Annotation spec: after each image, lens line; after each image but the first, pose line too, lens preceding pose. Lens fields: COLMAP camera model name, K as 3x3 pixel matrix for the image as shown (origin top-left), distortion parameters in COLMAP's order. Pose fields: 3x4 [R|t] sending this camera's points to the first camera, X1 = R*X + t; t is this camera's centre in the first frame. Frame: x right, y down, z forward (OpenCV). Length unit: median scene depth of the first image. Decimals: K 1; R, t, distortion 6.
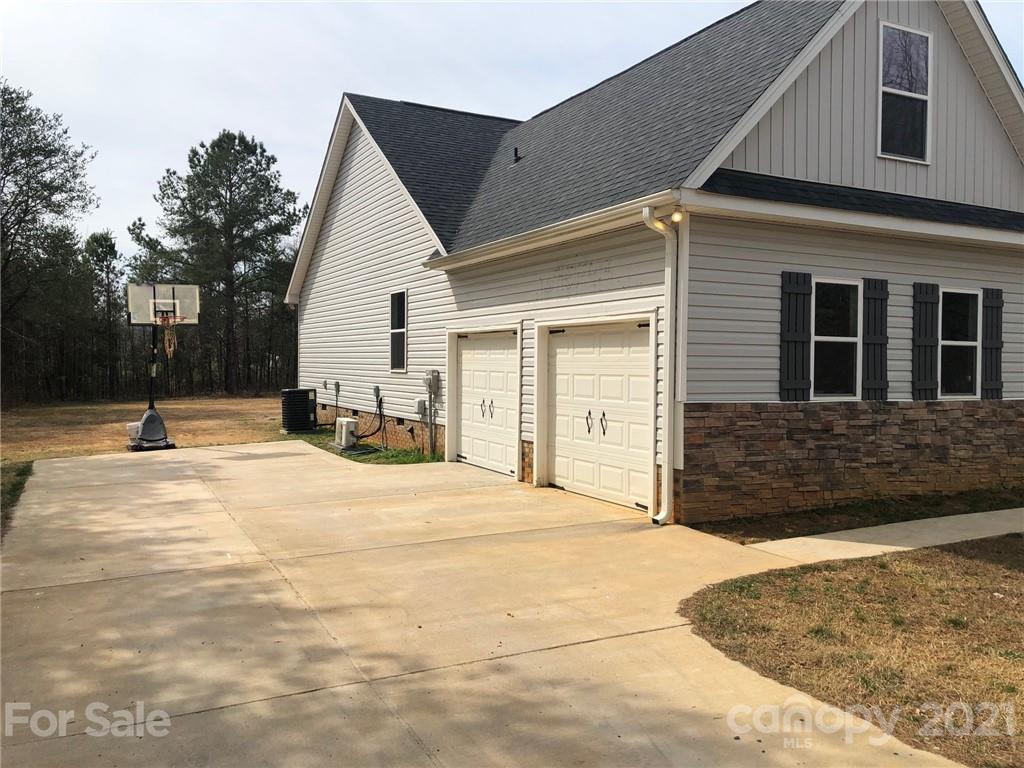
lens RADIAL K [[821.4, 0, 512.0], [0, 821.4, 384.0], [0, 0, 1]] dist [0.069067, -0.098479]
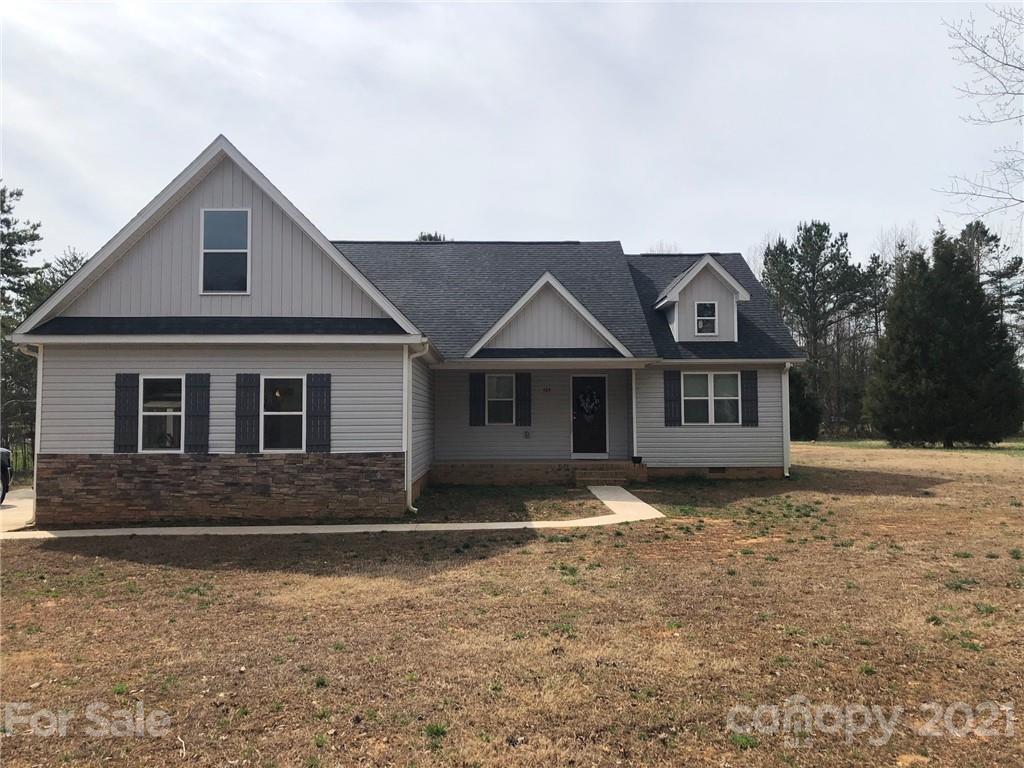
lens RADIAL K [[821.4, 0, 512.0], [0, 821.4, 384.0], [0, 0, 1]] dist [0.069067, -0.098479]
pose [[0.899696, -0.028692, -0.435573, 1.634892], [0.001633, 0.998052, -0.062370, -0.010562], [0.436514, 0.055402, 0.897990, -0.124269]]
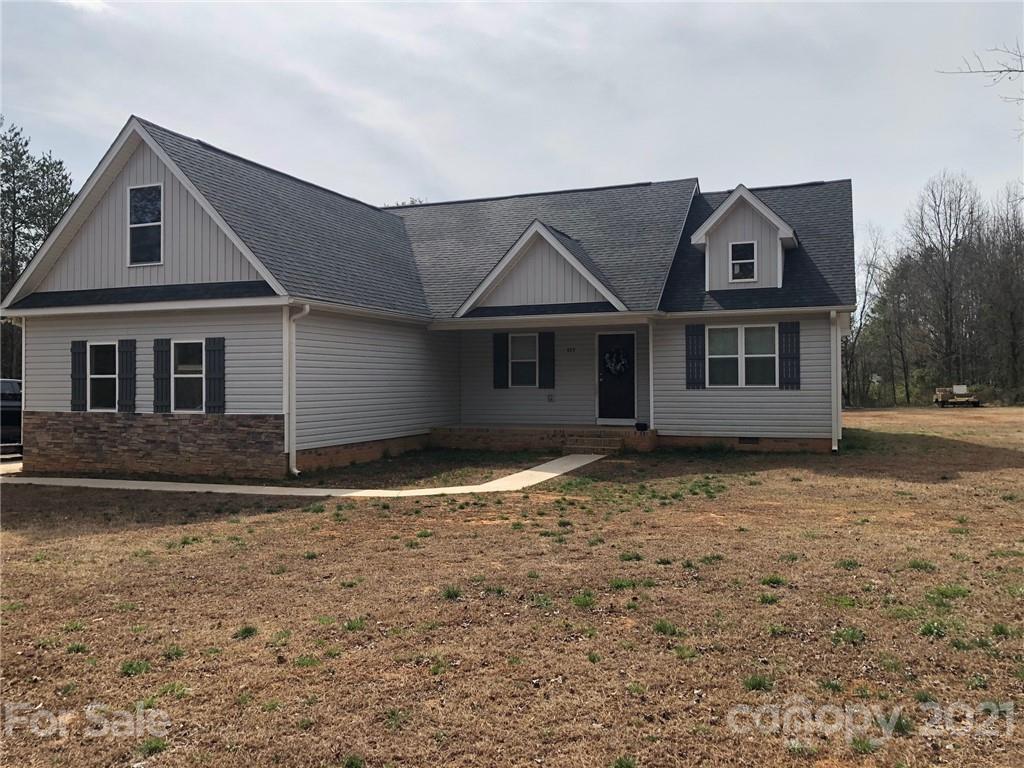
lens RADIAL K [[816.5, 0, 512.0], [0, 816.5, 384.0], [0, 0, 1]] dist [0.036091, -0.000358]
pose [[0.663438, -0.008606, -0.748182, 2.206719], [-0.004536, 0.999869, -0.015524, -0.014789], [0.748218, 0.013693, 0.663312, 0.481050]]
